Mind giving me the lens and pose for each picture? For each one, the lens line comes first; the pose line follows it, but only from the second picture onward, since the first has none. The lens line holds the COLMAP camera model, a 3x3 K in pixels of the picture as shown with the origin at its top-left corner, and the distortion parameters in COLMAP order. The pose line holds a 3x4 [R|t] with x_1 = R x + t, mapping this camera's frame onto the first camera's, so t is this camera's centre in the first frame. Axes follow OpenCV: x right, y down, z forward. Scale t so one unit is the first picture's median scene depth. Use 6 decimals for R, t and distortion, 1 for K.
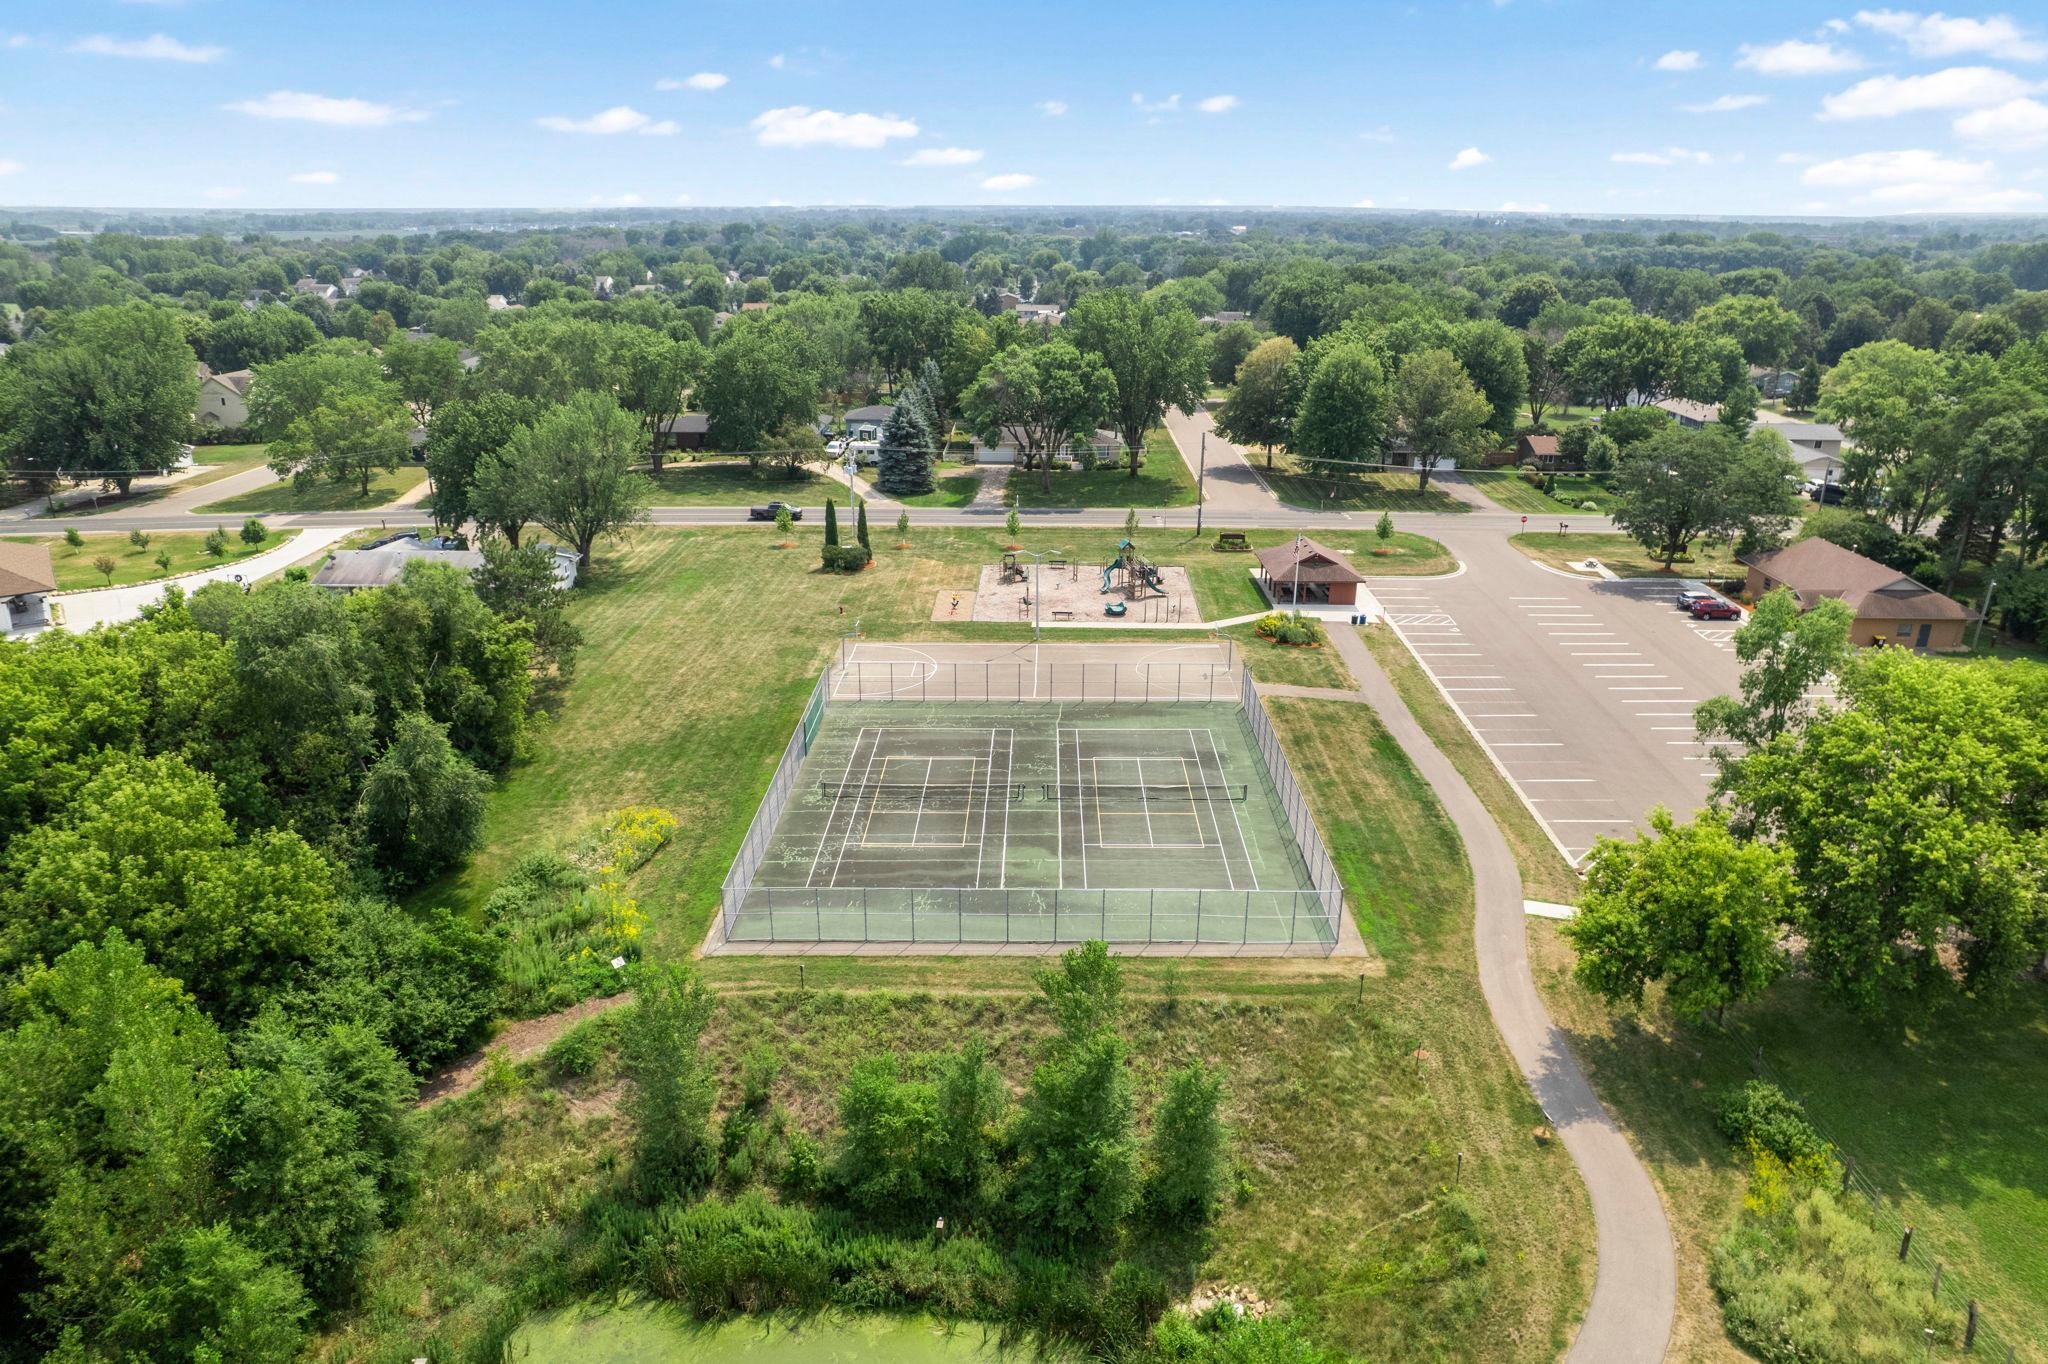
lens RADIAL K [[1307.8, 0, 1024.0], [0, 1307.8, 682.0], [0, 0, 1]] dist [-0.051123, 0.017117]
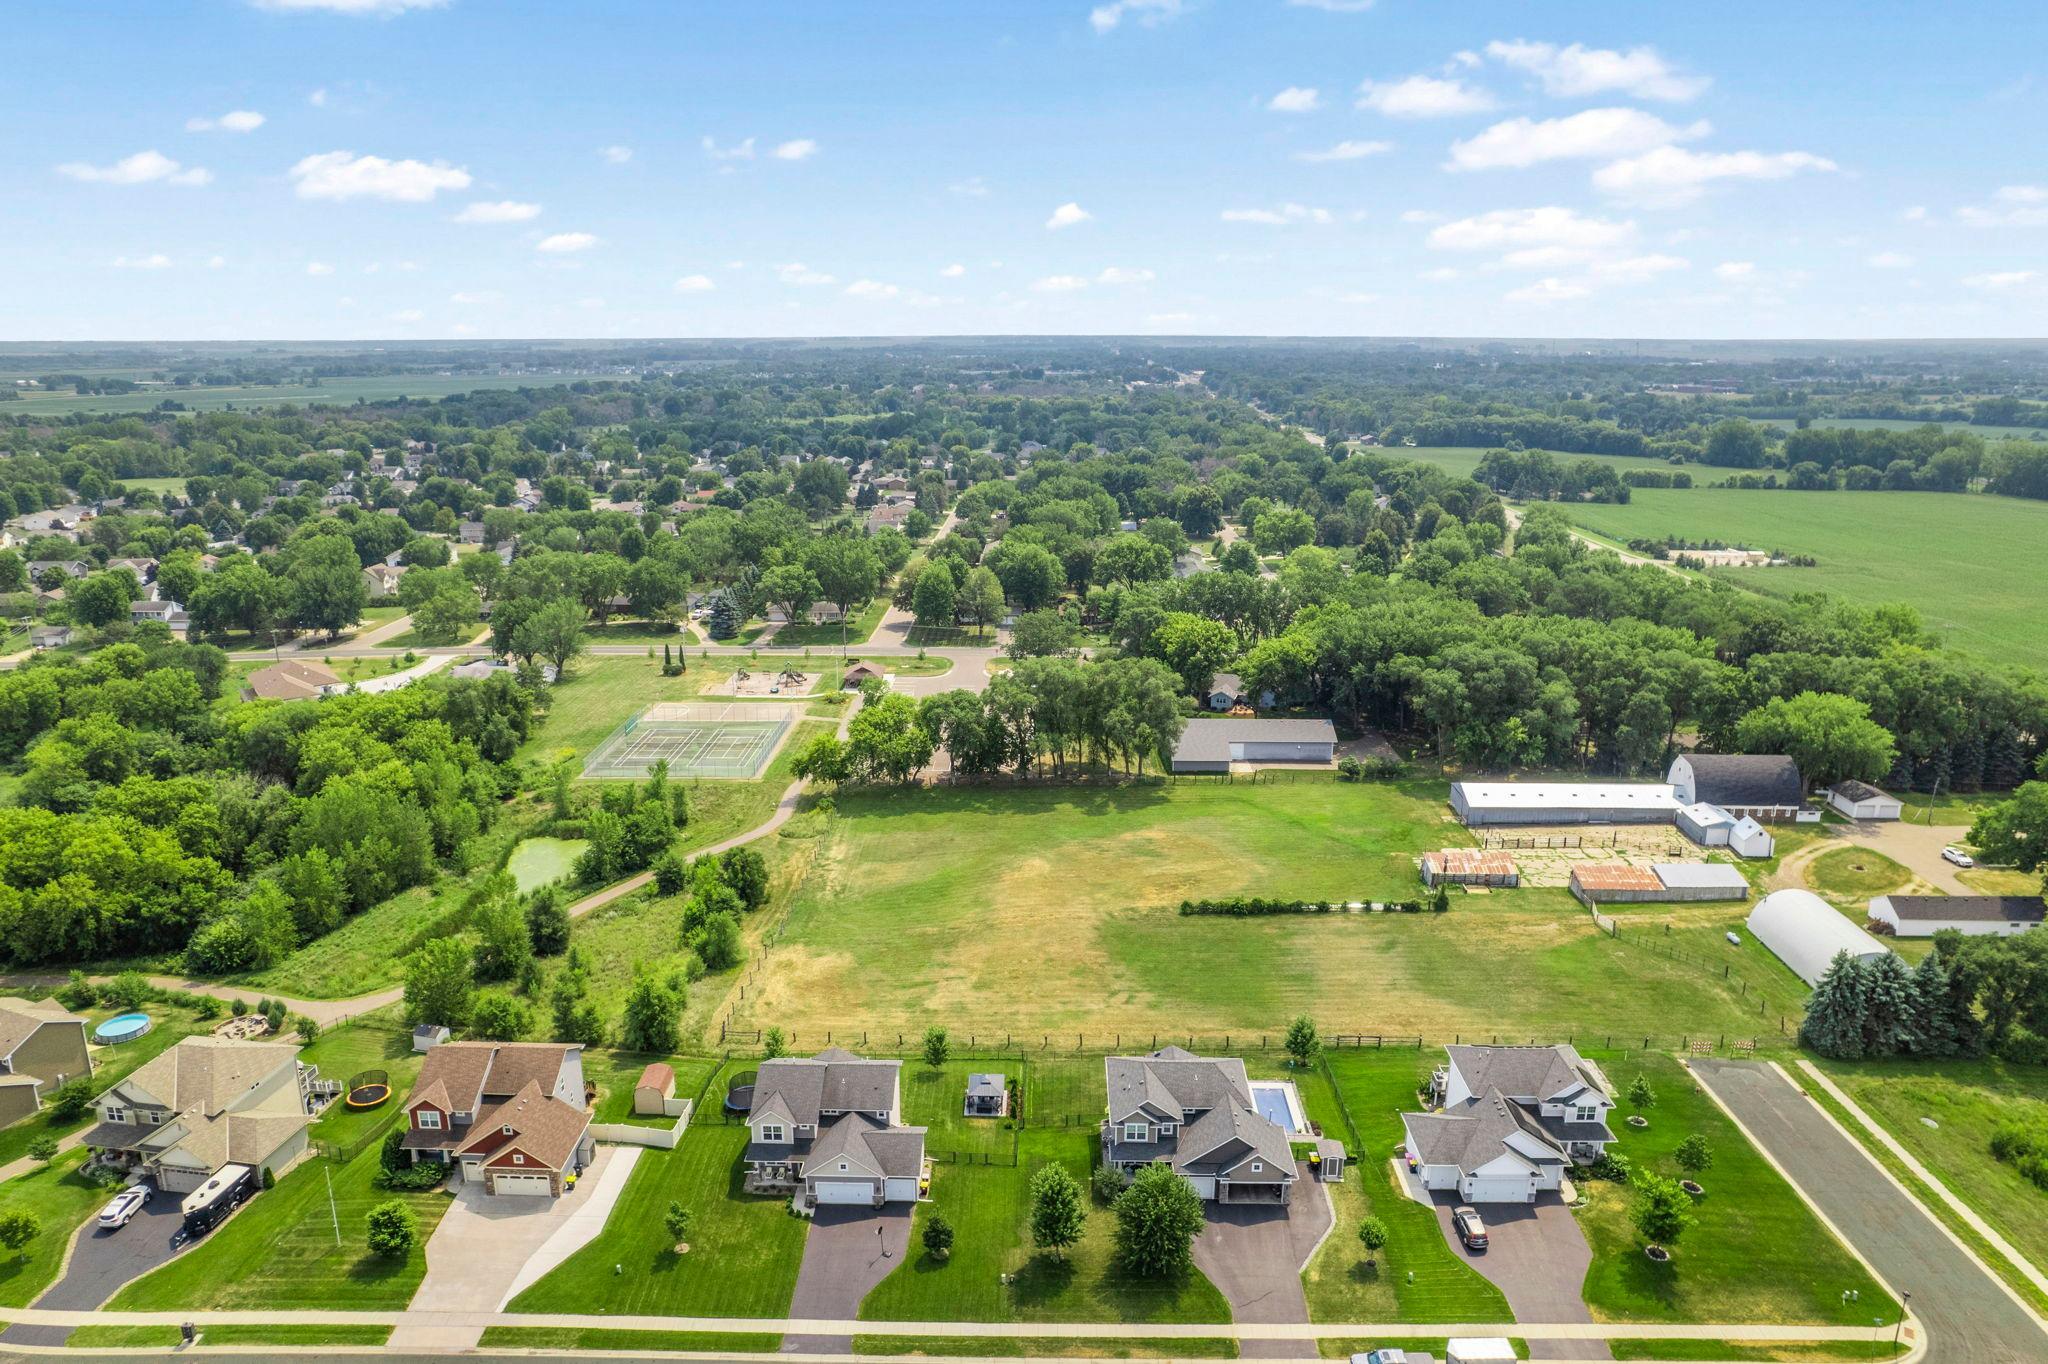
lens RADIAL K [[1307.8, 0, 1024.0], [0, 1307.8, 682.0], [0, 0, 1]] dist [-0.051123, 0.017117]
pose [[0.999955, -0.000519, -0.009495, 0.496662], [-0.000326, 0.996052, -0.088767, 0.128211], [0.009503, 0.088767, 0.996007, -1.258167]]
